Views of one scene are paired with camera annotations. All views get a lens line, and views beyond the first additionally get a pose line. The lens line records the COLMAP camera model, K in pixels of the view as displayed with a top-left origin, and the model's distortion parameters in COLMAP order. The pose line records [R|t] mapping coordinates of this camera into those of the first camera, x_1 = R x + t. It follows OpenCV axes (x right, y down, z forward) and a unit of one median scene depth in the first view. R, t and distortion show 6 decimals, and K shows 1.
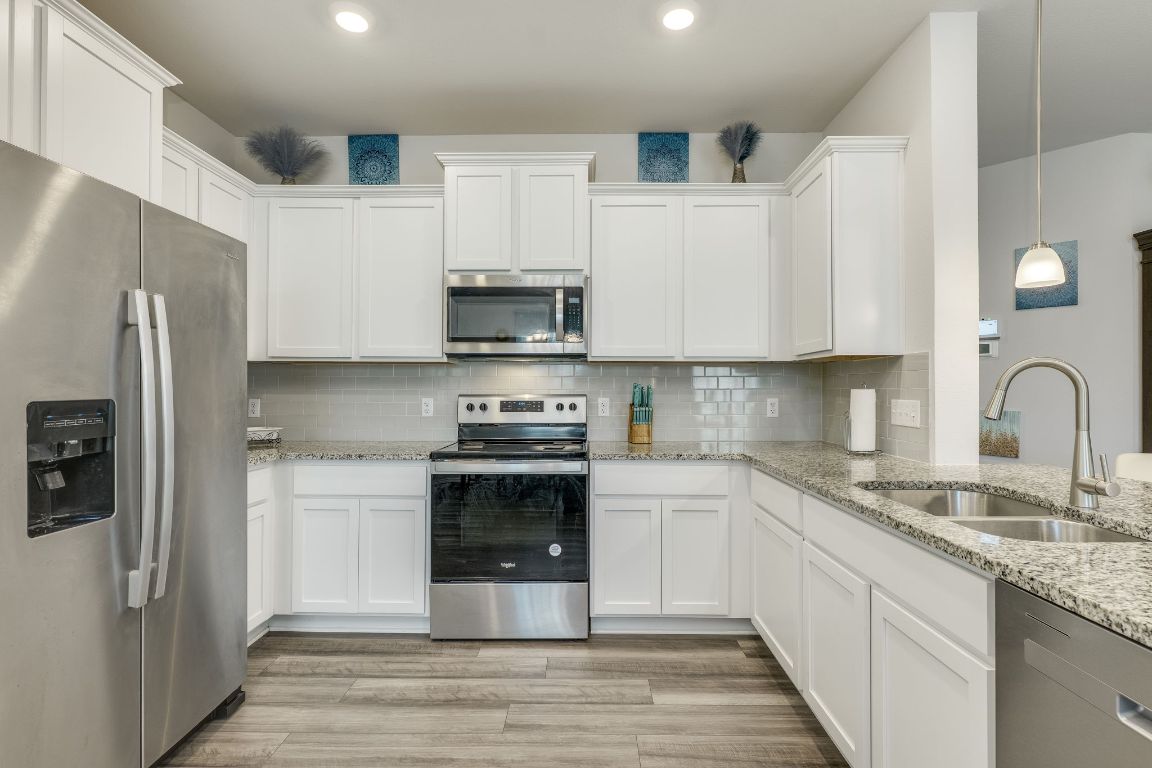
lens RADIAL K [[540.7, 0, 579.0], [0, 540.7, 385.2], [0, 0, 1]] dist [0.000286, 0.000181]
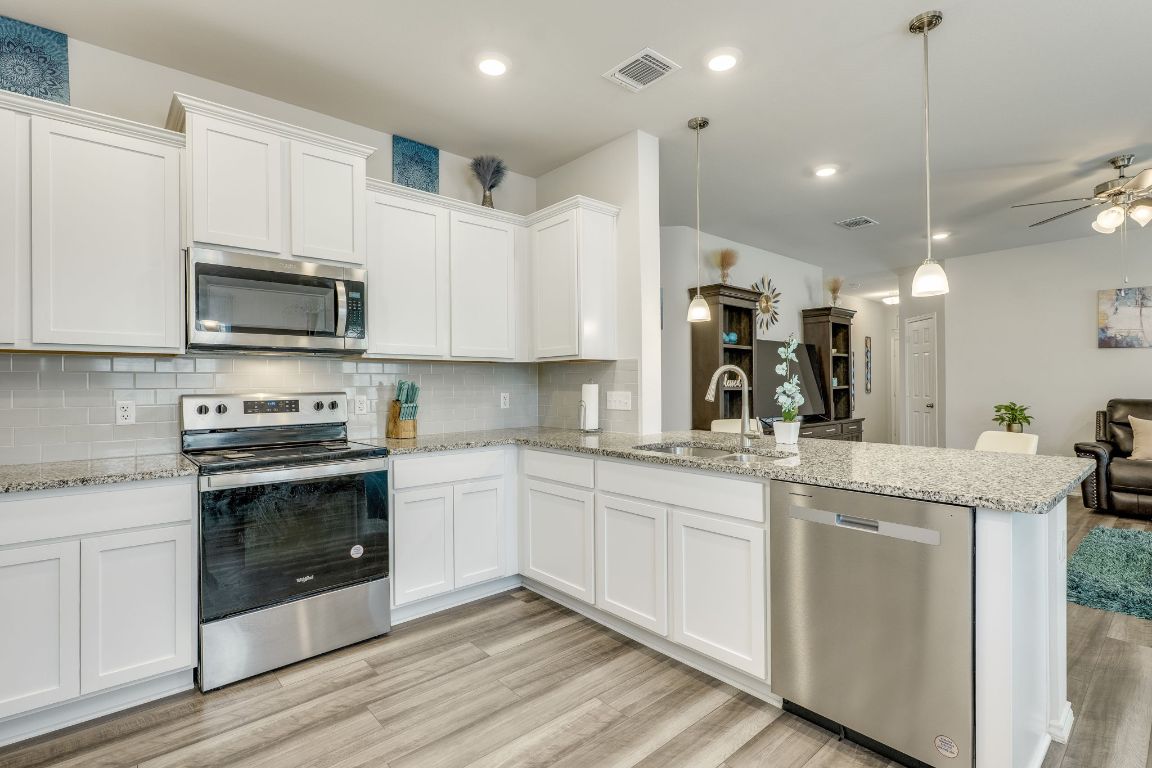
lens RADIAL K [[540.7, 0, 576.9], [0, 540.7, 386.0], [0, 0, 1]] dist [0.000286, 0.000181]
pose [[0.741644, -0.008573, 0.670739, -0.399958], [0.004745, 0.999960, 0.007534, 0.001378], [-0.670777, -0.002405, 0.741655, 0.011964]]
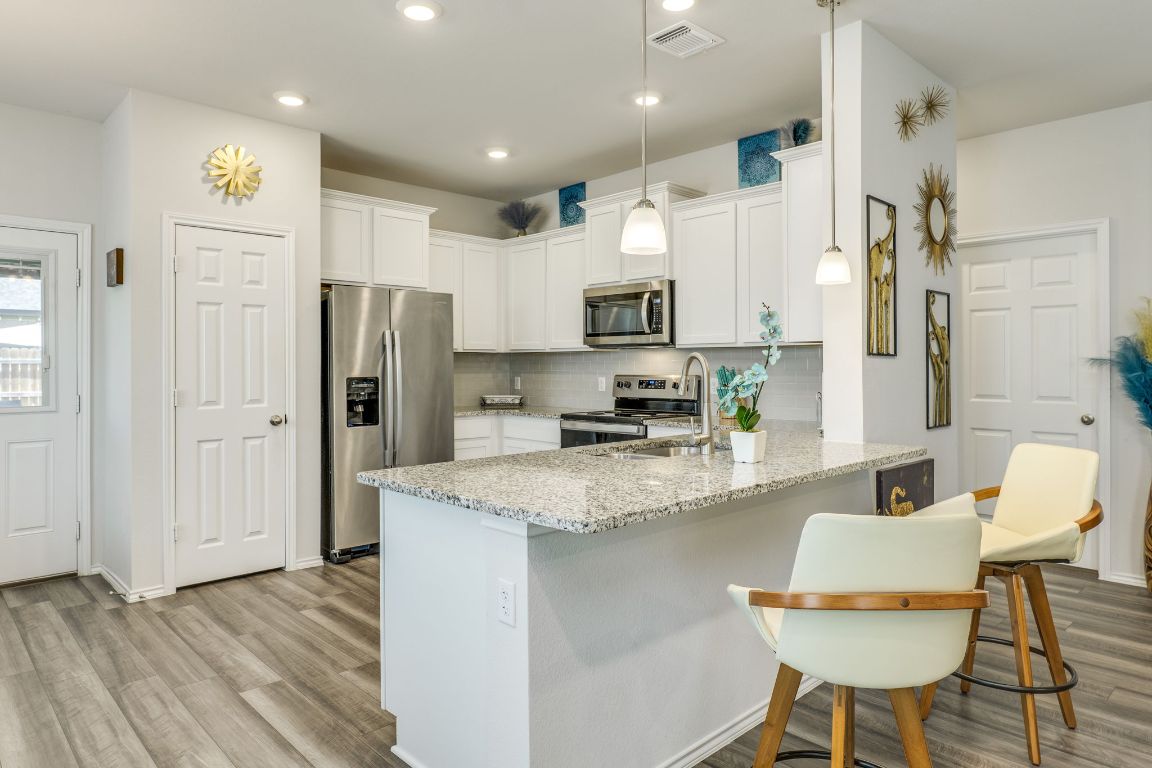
lens RADIAL K [[717.4, 0, 563.9], [0, 717.4, 361.1], [0, 0, 1]] dist [0.001224, 0.000512]
pose [[0.693546, -0.009064, -0.720355, 1.147712], [0.010800, 0.999939, -0.002184, -0.015793], [0.720331, -0.006265, 0.693602, -0.353075]]
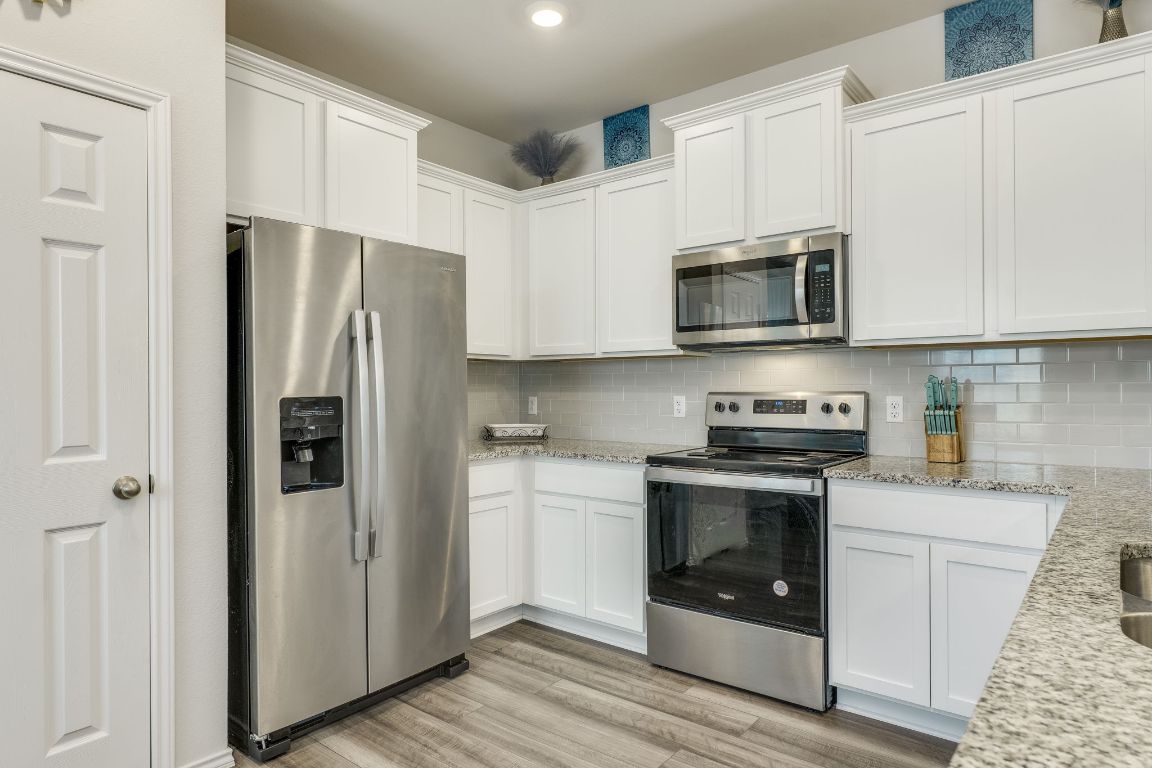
lens RADIAL K [[675.9, 0, 579.8], [0, 675.9, 385.4], [0, 0, 1]] dist [0.001971, -0.000690]
pose [[0.790430, -0.007863, -0.612502, 0.331225], [0.012474, 0.999917, 0.003262, 0.001001], [0.612425, -0.010219, 0.790462, 0.040116]]
